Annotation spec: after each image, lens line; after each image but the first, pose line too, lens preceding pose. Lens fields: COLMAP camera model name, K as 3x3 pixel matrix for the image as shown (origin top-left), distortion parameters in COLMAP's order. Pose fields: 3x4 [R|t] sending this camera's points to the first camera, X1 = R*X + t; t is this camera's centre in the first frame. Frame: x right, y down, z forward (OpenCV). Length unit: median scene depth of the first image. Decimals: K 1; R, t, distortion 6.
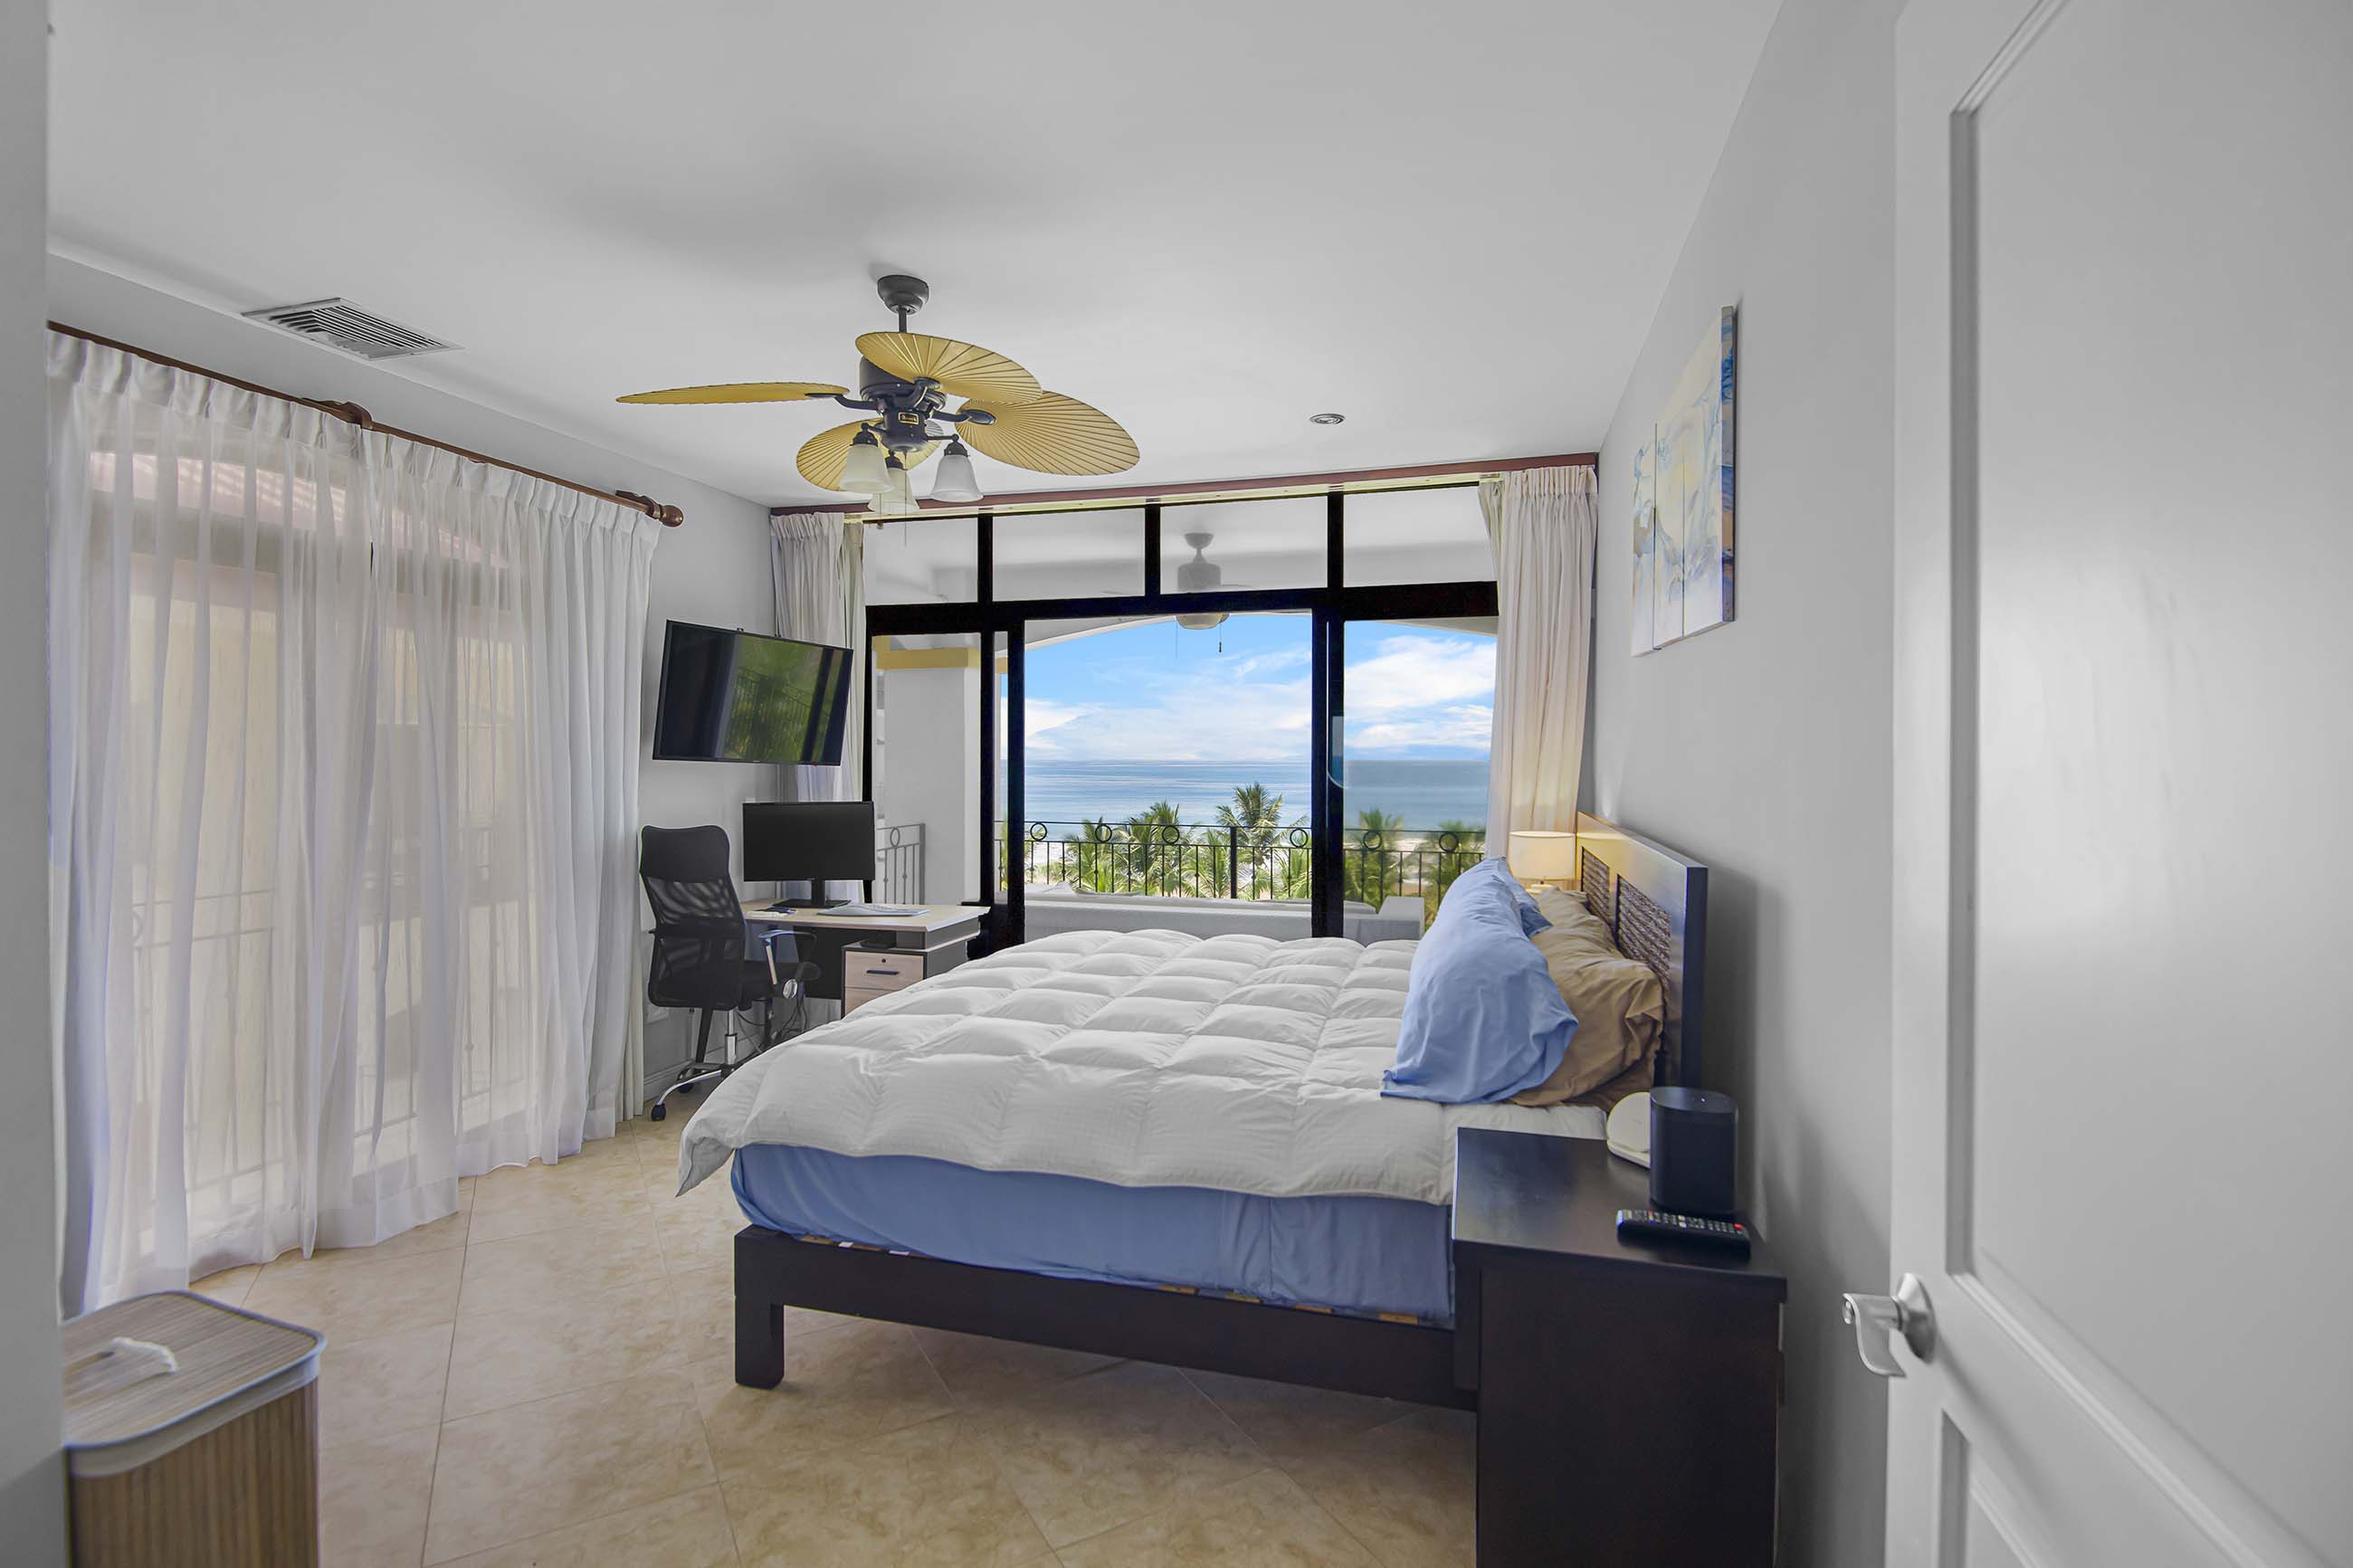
lens RADIAL K [[1015.4, 0, 1156.5], [0, 1015.4, 784.1], [0, 0, 1]] dist [0.011104, 0.000282]
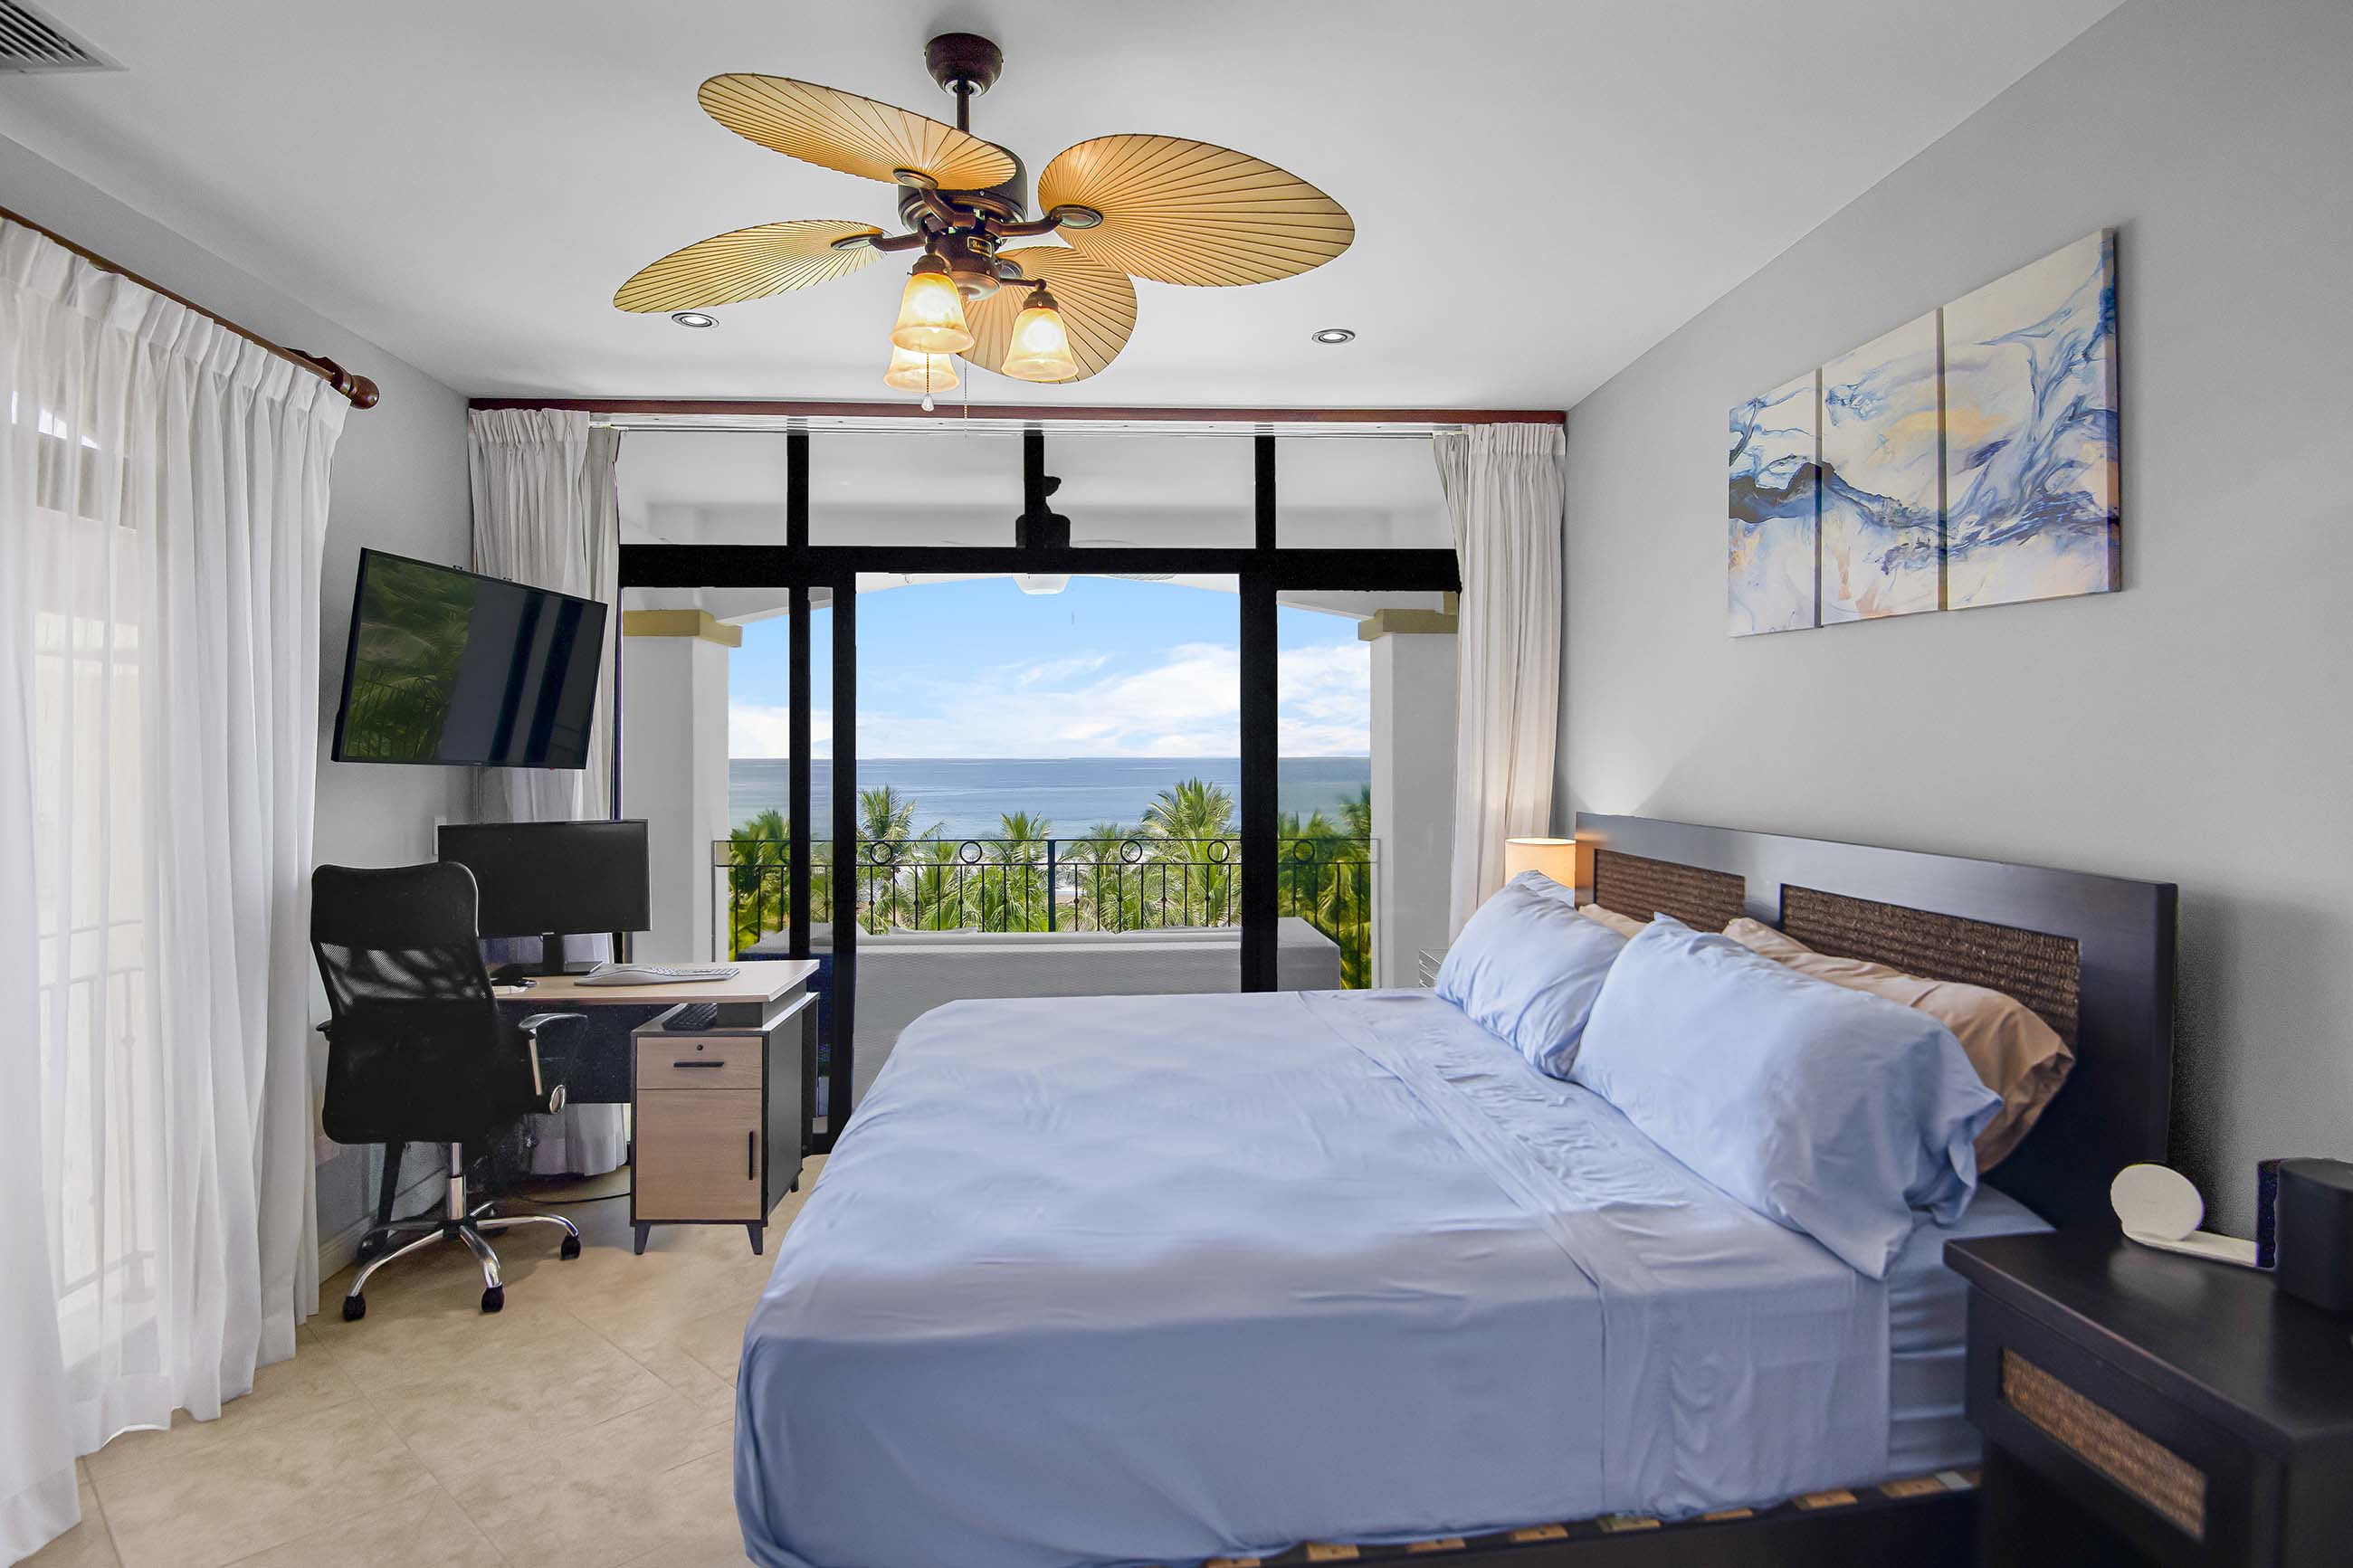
lens RADIAL K [[1154.0, 0, 1113.2], [0, 1154.0, 761.3], [0, 0, 1]] dist [-0.021064, -0.009483]
pose [[0.956280, -0.004276, 0.292421, -0.225368], [0.010500, 0.999750, -0.019720, -0.004643], [-0.292264, 0.021928, 0.956086, 0.157504]]
